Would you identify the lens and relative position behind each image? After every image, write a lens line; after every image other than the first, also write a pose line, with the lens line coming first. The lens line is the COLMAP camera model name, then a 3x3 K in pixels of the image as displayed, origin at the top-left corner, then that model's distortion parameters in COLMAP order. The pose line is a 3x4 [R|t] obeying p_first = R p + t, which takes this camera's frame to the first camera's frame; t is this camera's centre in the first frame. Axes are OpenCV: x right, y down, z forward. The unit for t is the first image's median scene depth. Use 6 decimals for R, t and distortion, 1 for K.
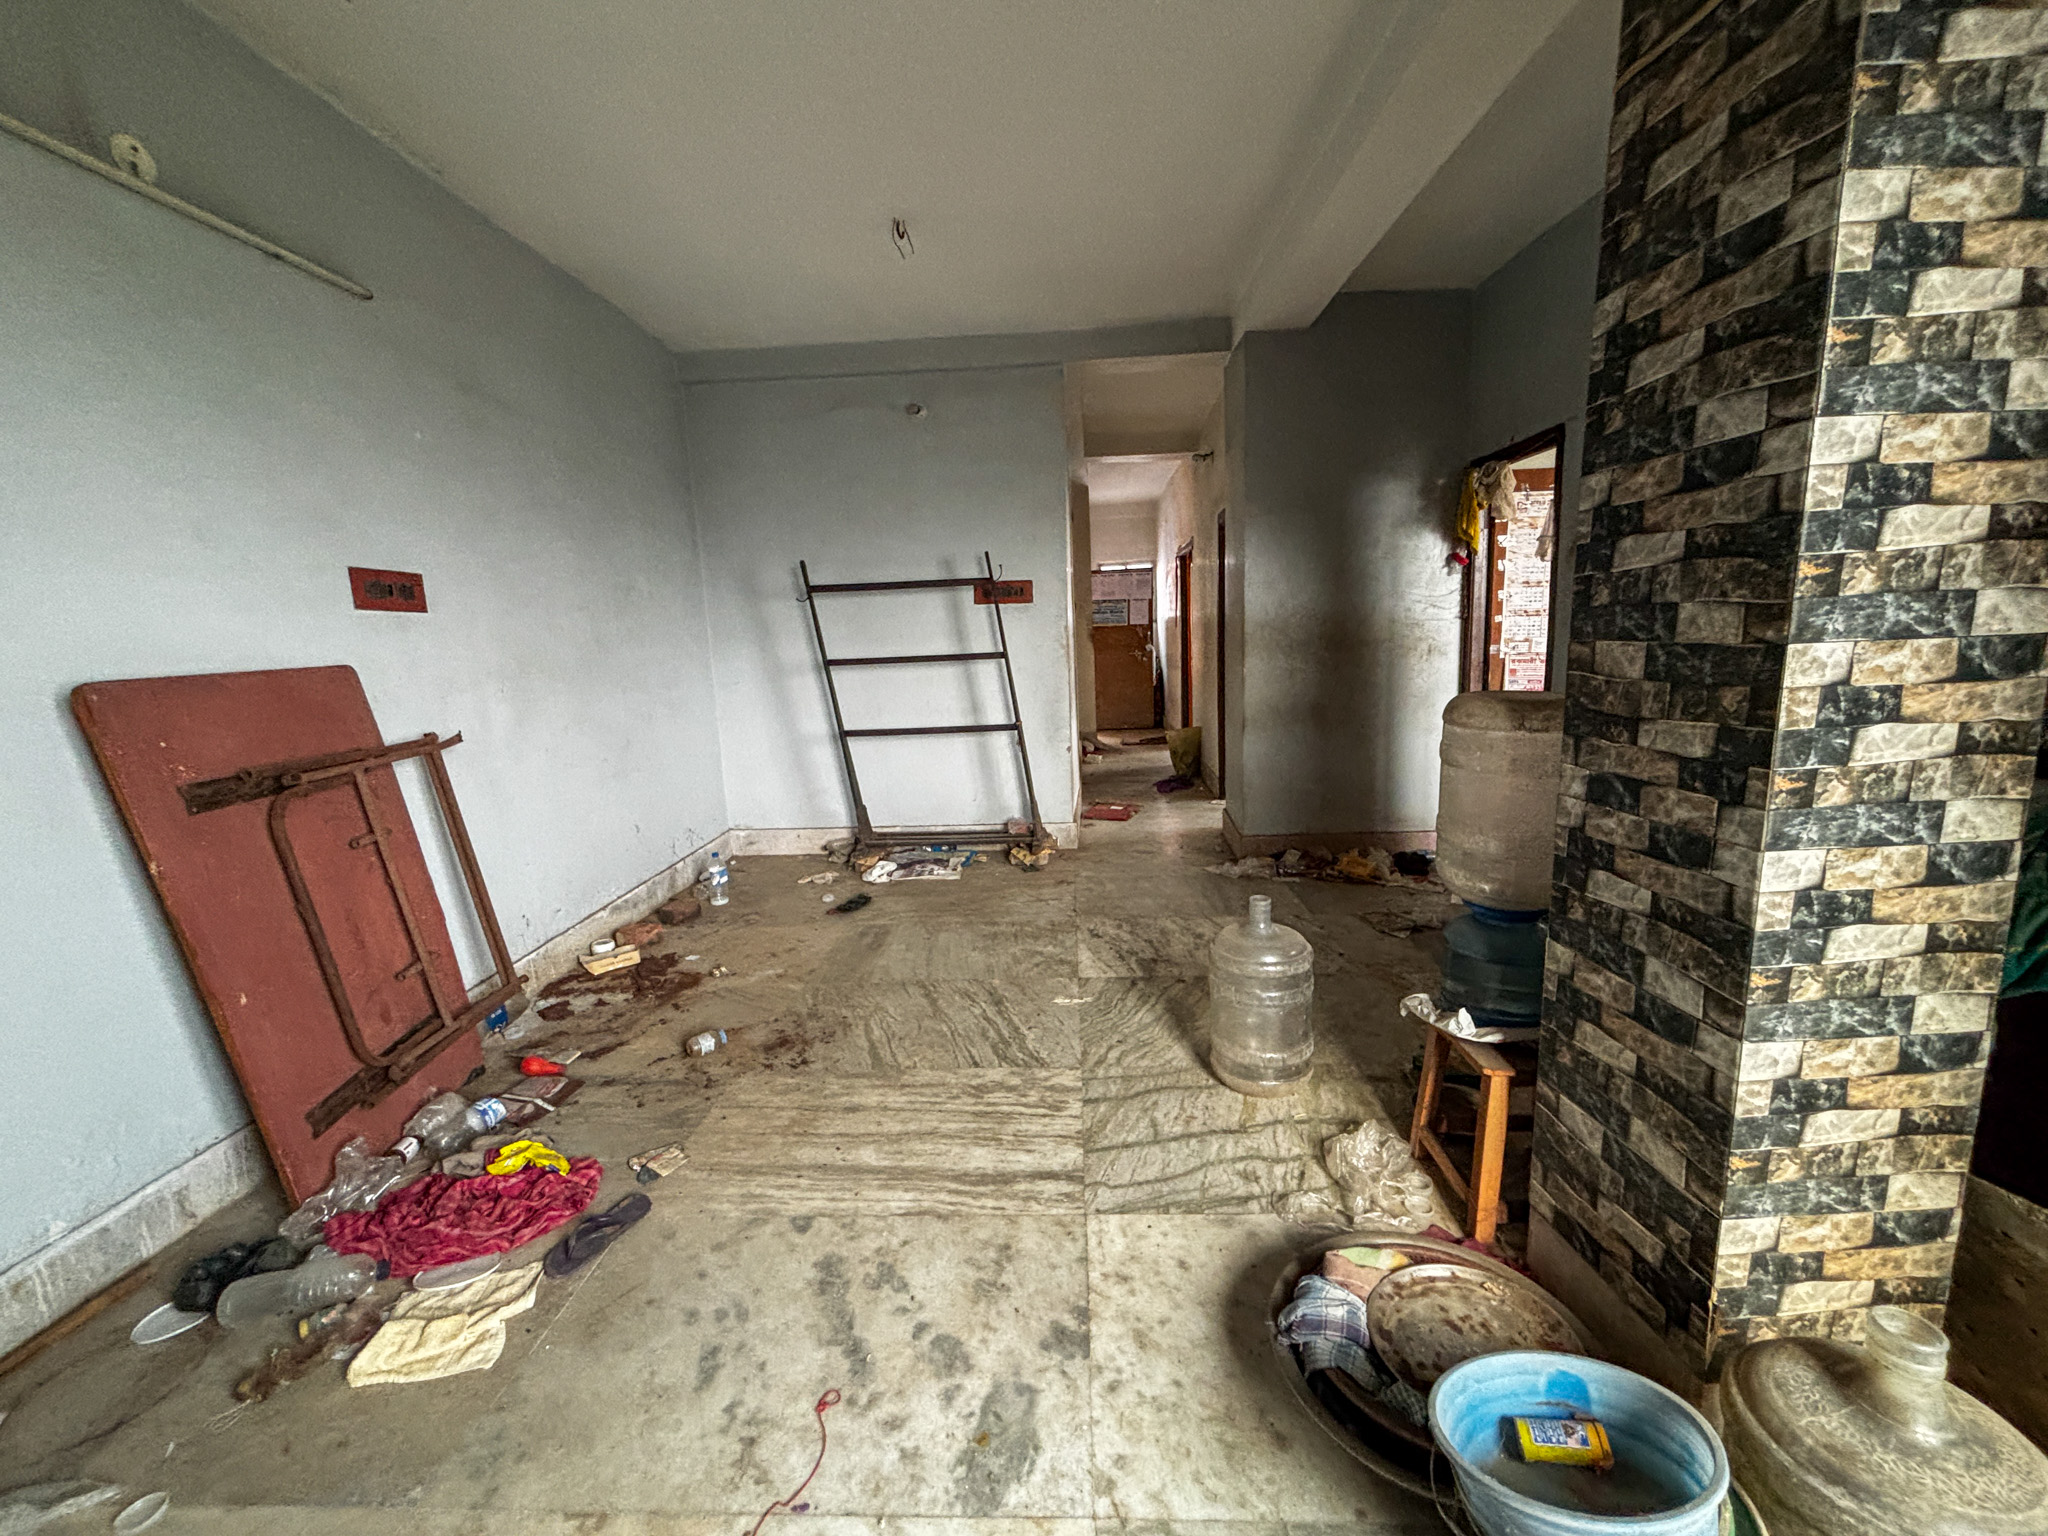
lens RADIAL K [[827.5, 0, 1021.0], [0, 827.5, 764.2], [0, 0, 1]] dist [0.001765, -0.001151]
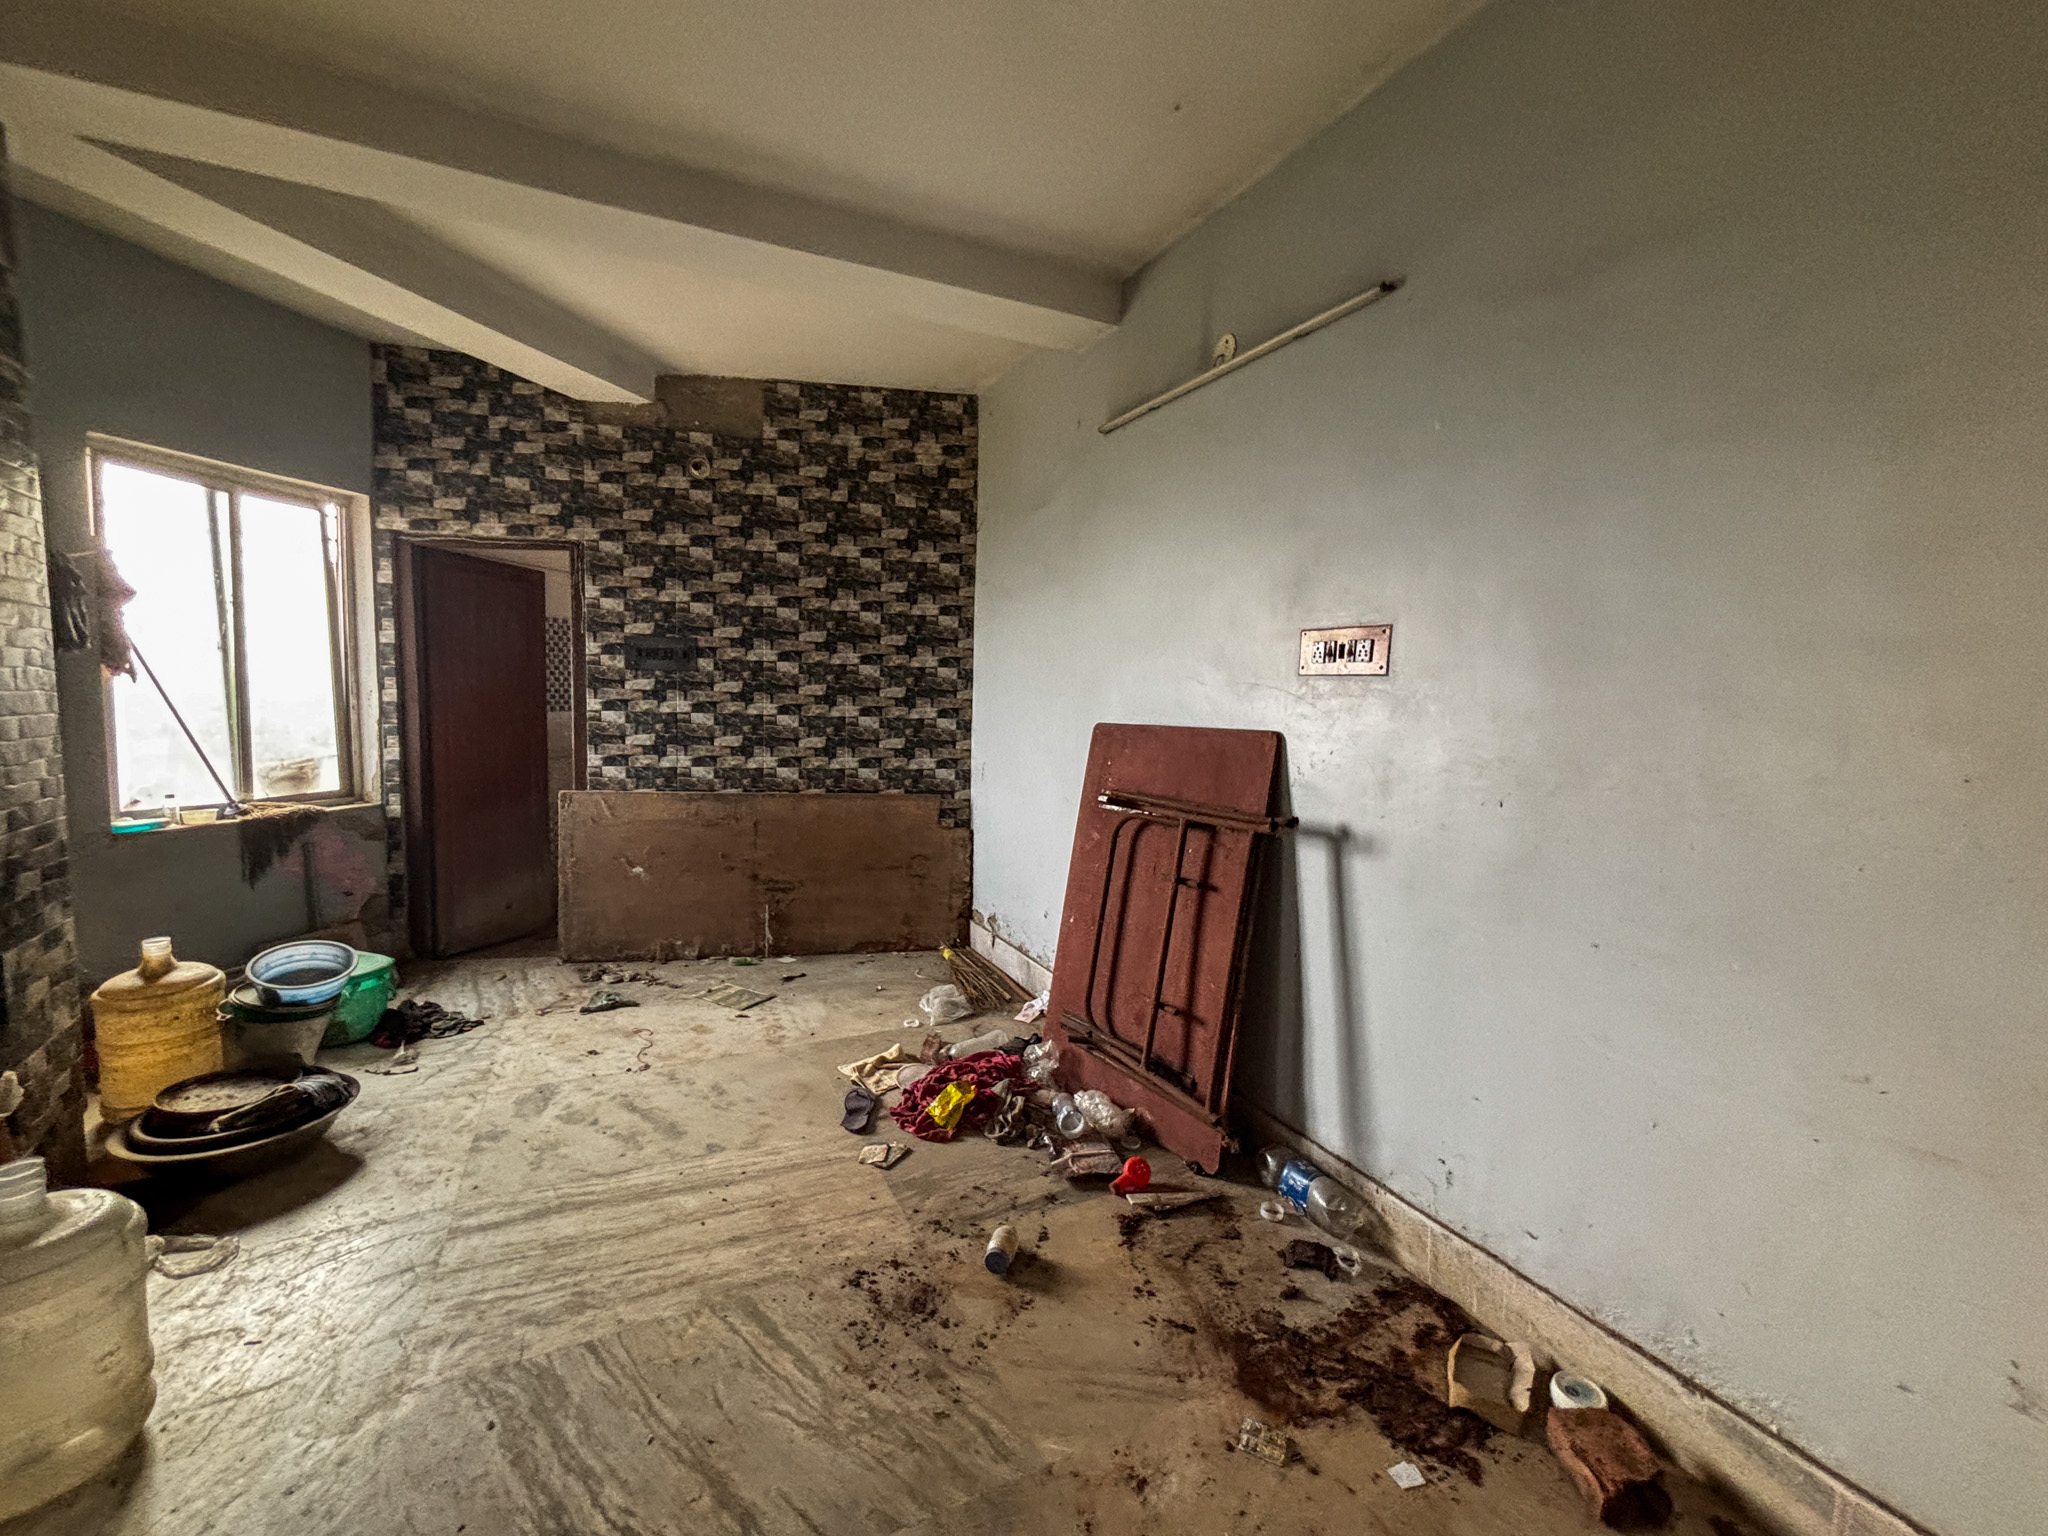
lens RADIAL K [[827.5, 0, 1018.3], [0, 827.5, 769.5], [0, 0, 1]] dist [0.001765, -0.001151]
pose [[-0.868030, 0.059315, -0.492956, -0.050104], [-0.073635, 0.966481, 0.245953, -0.272141], [0.491021, 0.249794, -0.834566, 1.552550]]
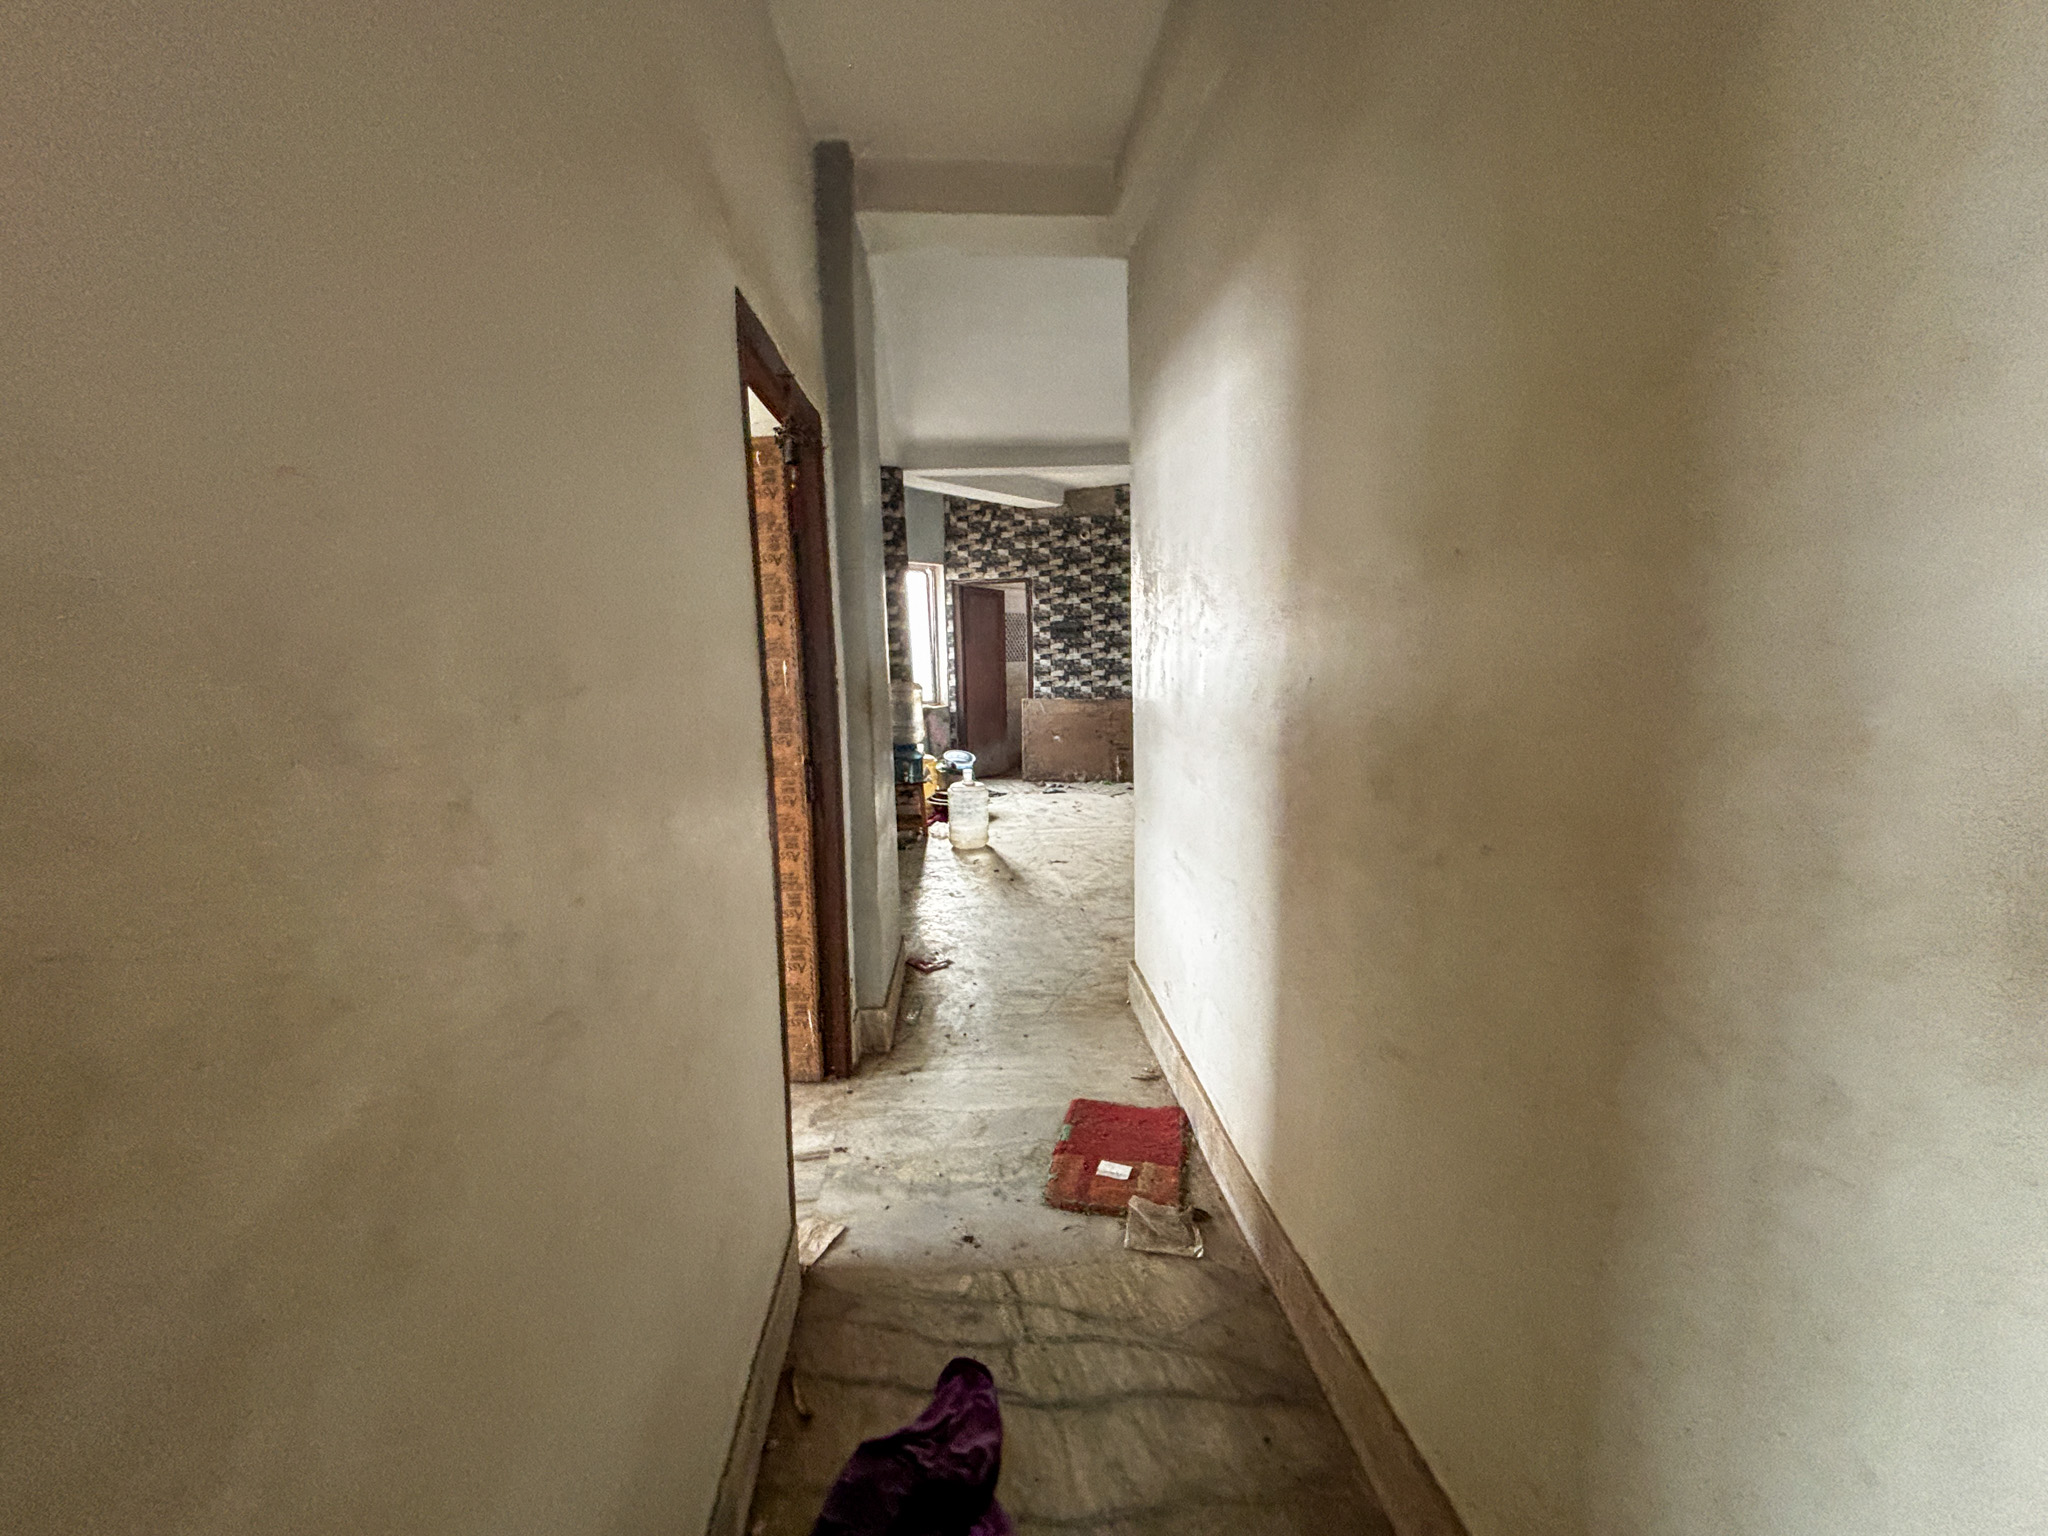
lens RADIAL K [[827.5, 0, 1029.3], [0, 827.5, 777.8], [0, 0, 1]] dist [0.001765, -0.001151]
pose [[-0.982634, 0.083482, -0.165717, 0.454360], [0.026510, 0.947079, 0.319905, -0.525088], [0.183653, 0.309956, -0.932844, 2.931409]]
